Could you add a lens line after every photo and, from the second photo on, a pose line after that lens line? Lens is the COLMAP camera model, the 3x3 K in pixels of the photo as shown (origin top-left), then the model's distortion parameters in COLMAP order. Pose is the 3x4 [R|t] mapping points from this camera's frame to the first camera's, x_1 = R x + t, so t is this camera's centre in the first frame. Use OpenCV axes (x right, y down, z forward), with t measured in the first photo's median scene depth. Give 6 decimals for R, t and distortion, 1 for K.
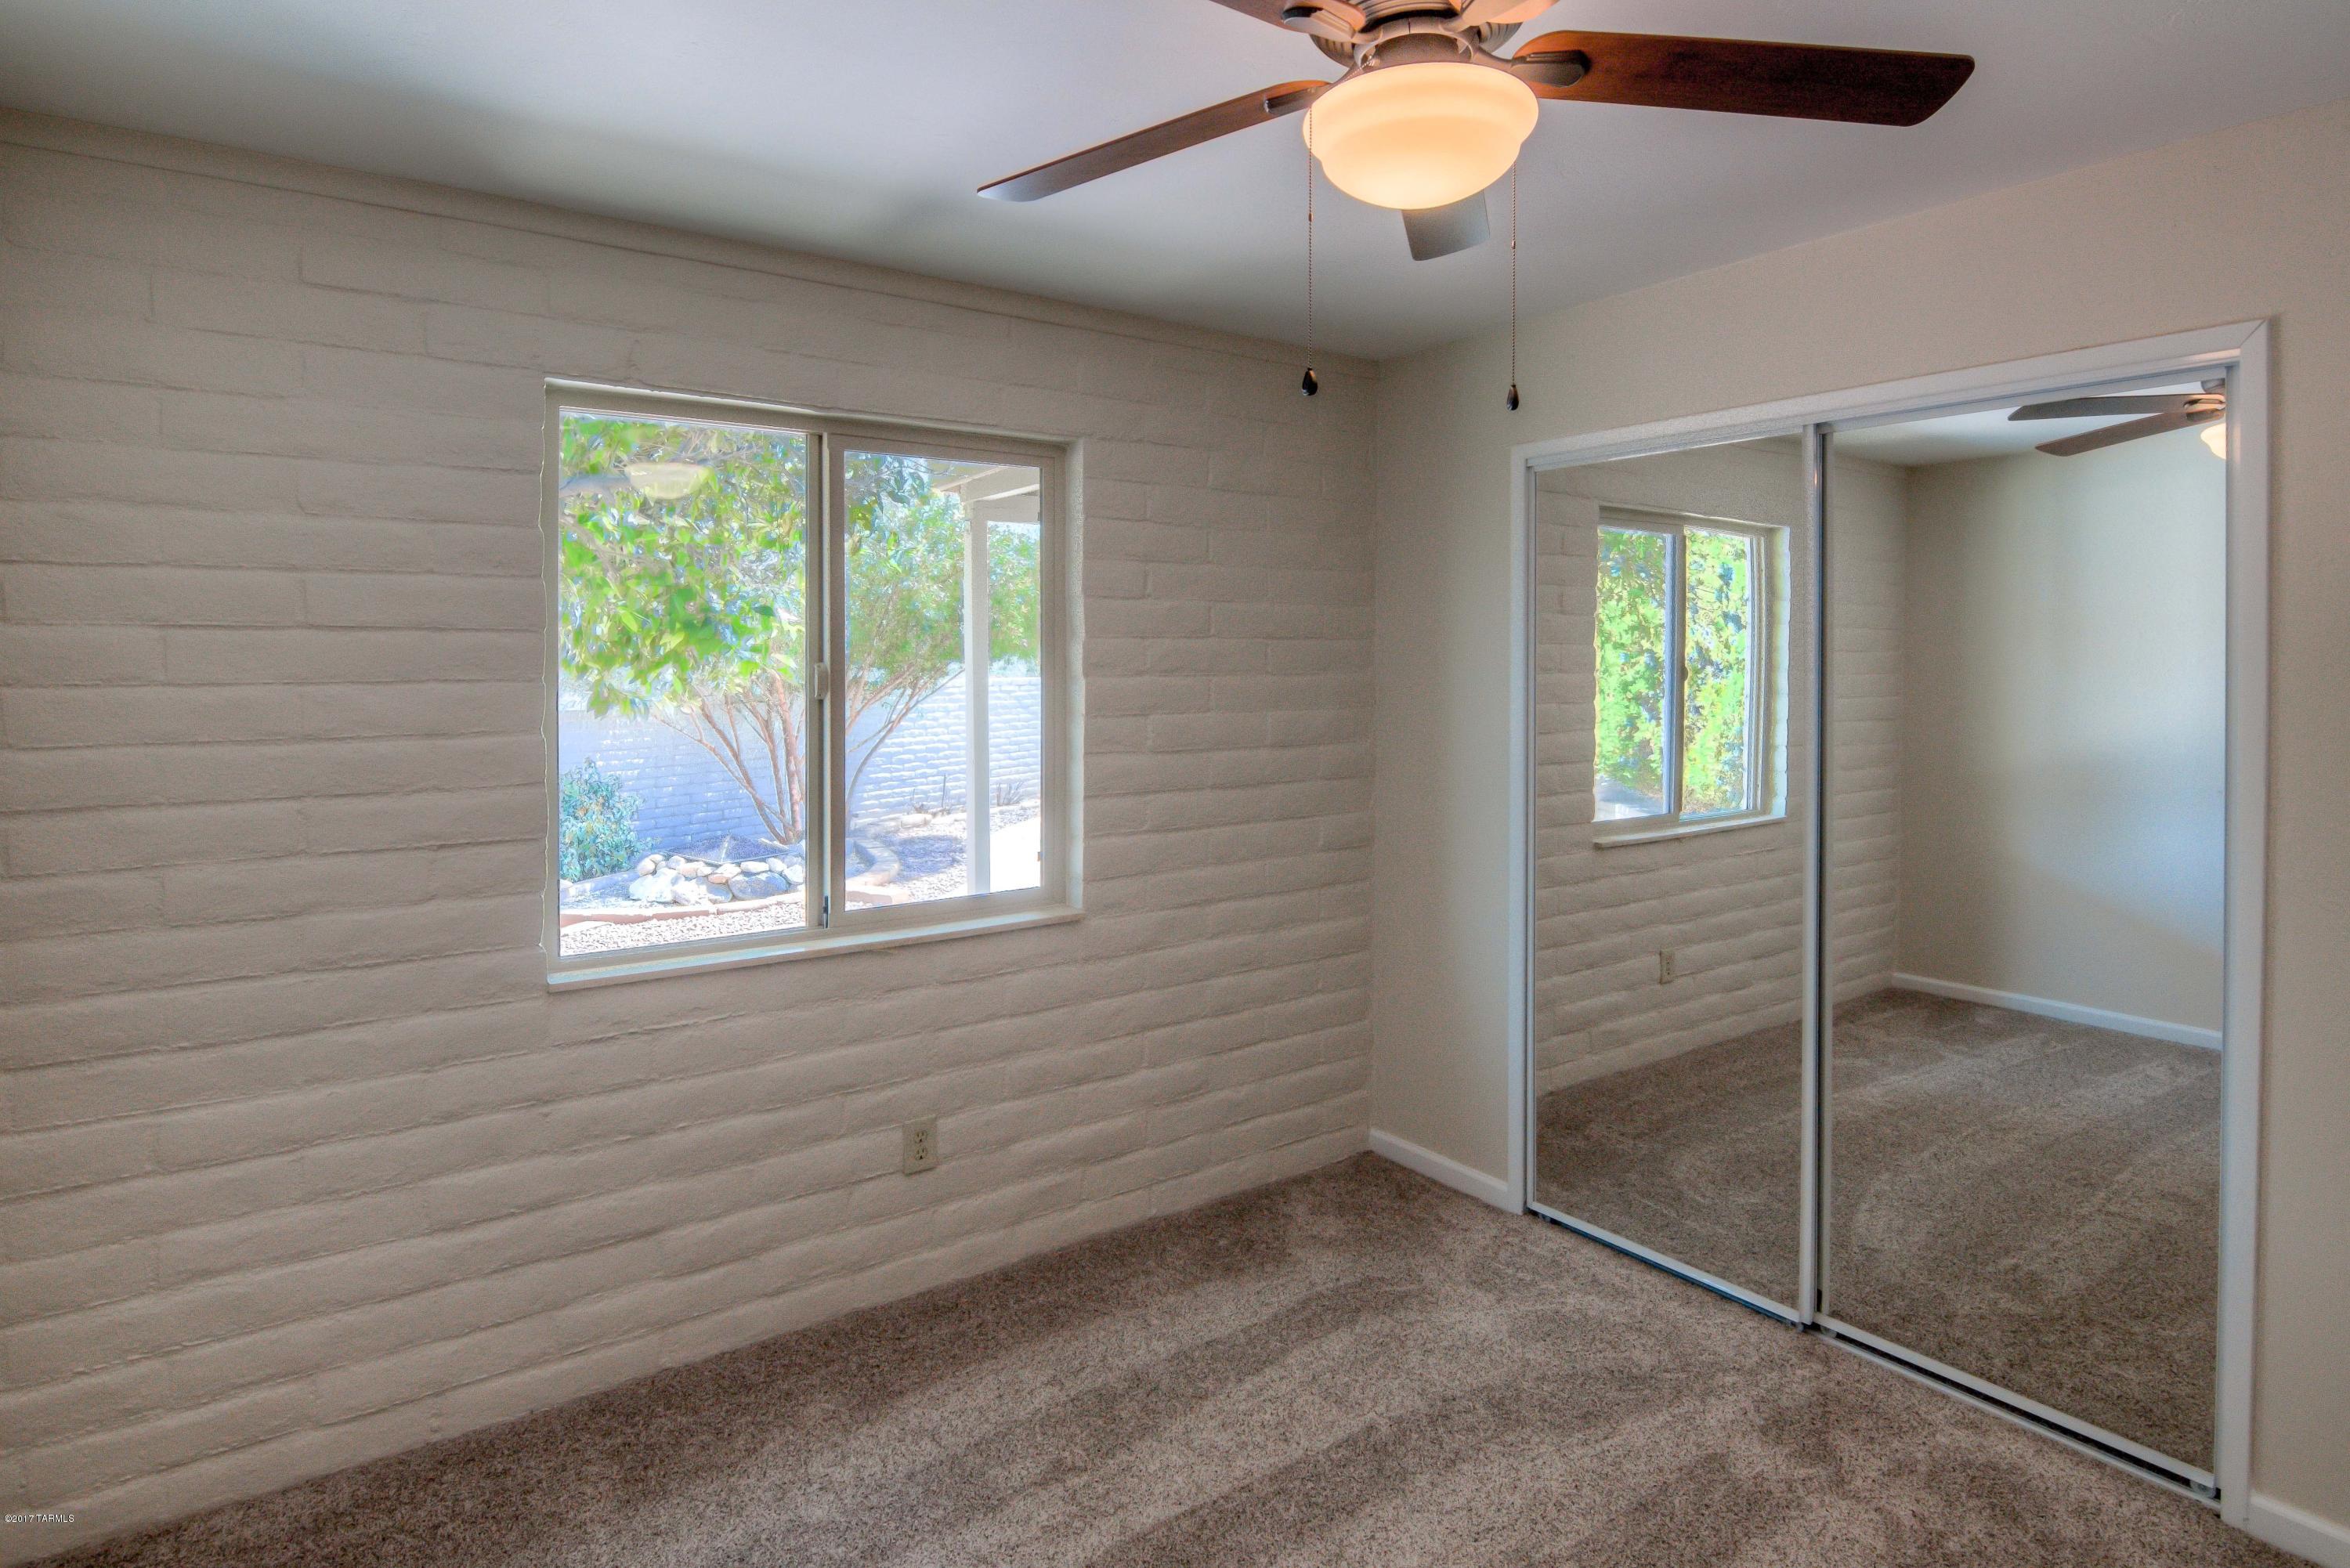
lens RADIAL K [[1266.3, 0, 1171.0], [0, 1266.3, 667.8], [0, 0, 1]] dist [0.000095, -0.017067]
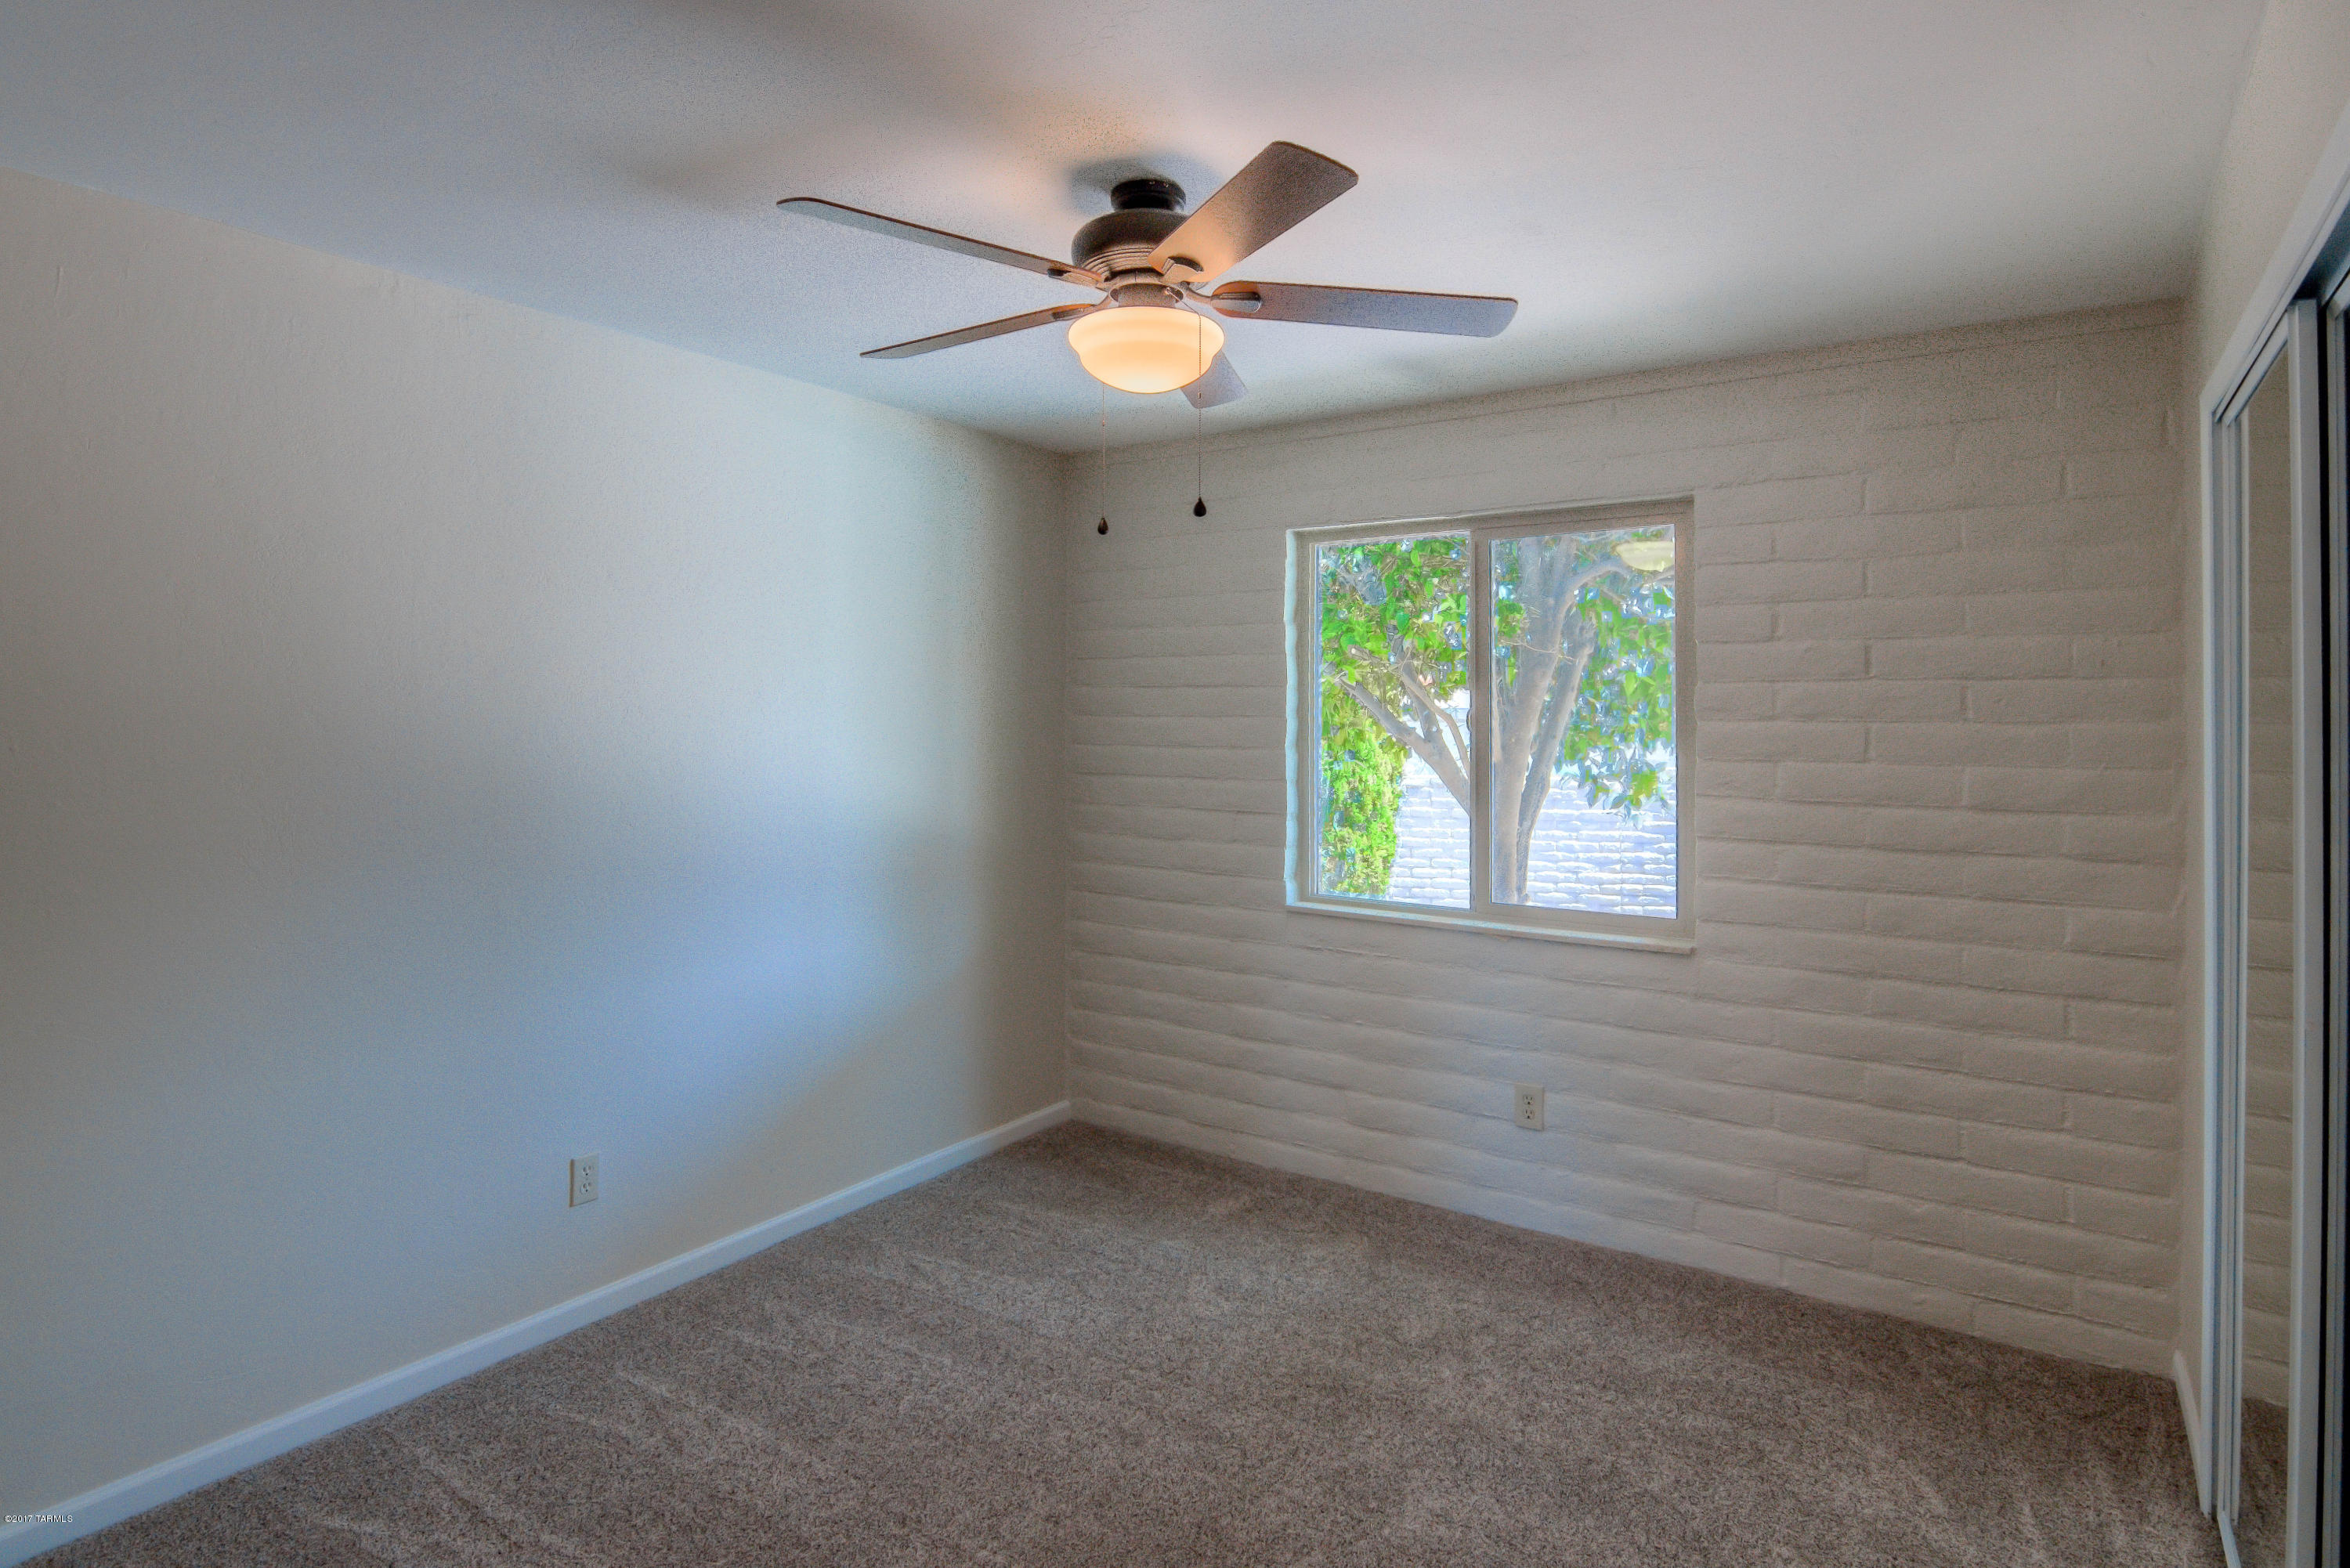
lens RADIAL K [[1241.8, 0, 1184.3], [0, 1241.8, 688.9], [0, 0, 1]] dist [0.001701, -0.013753]
pose [[0.341747, -0.012289, -0.939712, 0.741576], [-0.008972, 0.999826, -0.016338, 0.001459], [0.939749, 0.014014, 0.341577, 0.259784]]
